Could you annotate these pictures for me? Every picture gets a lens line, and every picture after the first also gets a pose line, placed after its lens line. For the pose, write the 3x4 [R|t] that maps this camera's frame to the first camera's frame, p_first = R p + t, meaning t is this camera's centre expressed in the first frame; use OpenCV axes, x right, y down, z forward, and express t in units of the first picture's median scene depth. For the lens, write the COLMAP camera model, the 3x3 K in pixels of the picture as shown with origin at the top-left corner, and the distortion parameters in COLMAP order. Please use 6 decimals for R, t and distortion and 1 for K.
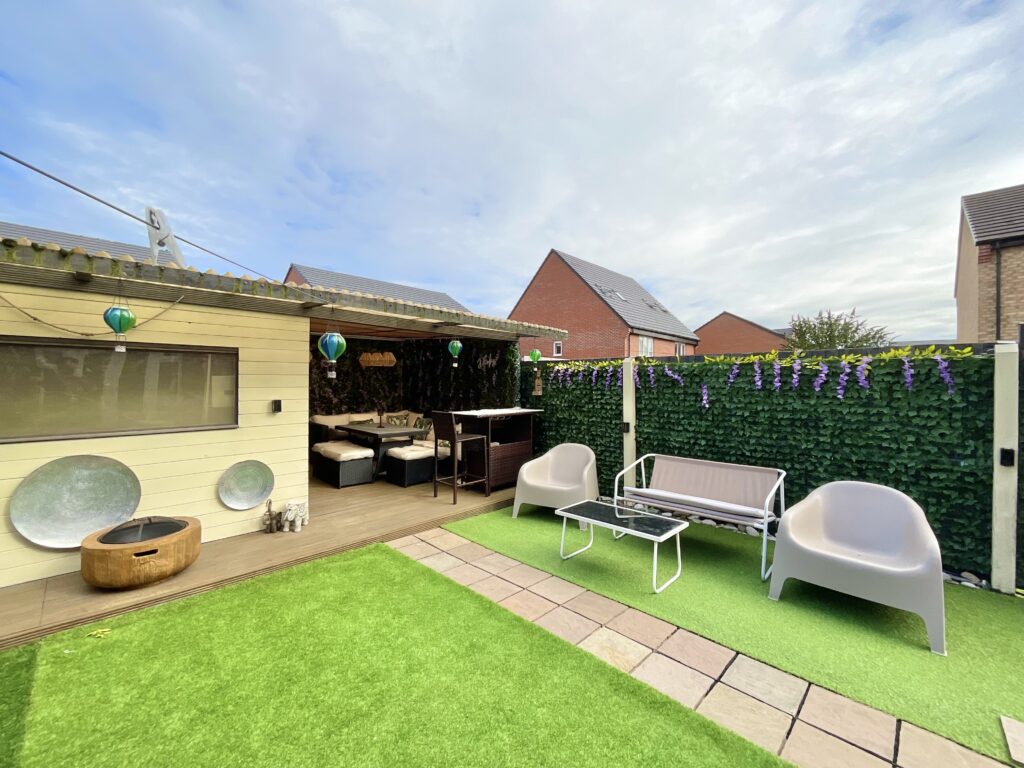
lens RADIAL K [[416.1, 0, 513.2], [0, 416.1, 384.7], [0, 0, 1]] dist [-0.001580, -0.000257]
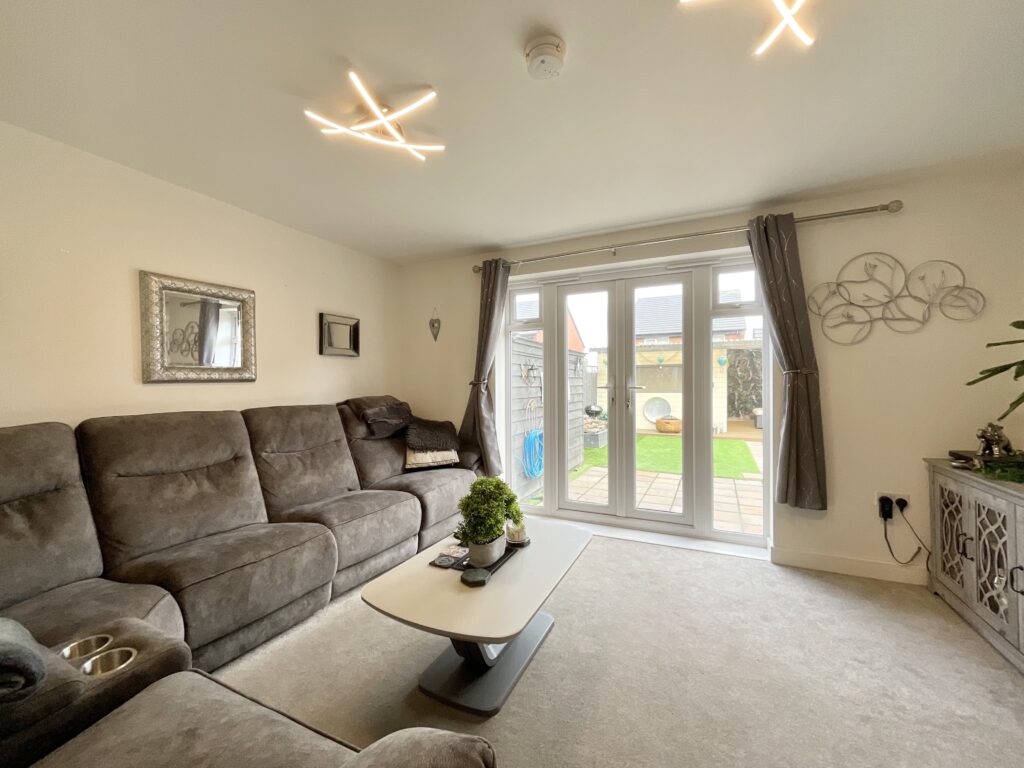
lens RADIAL K [[416.1, 0, 513.3], [0, 416.1, 382.5], [0, 0, 1]] dist [-0.001580, -0.000257]
pose [[0.336906, -0.000925, -0.941538, 1.942273], [0.001596, 0.999999, -0.000411, 0.051363], [0.941537, -0.001365, 0.336907, -1.386183]]
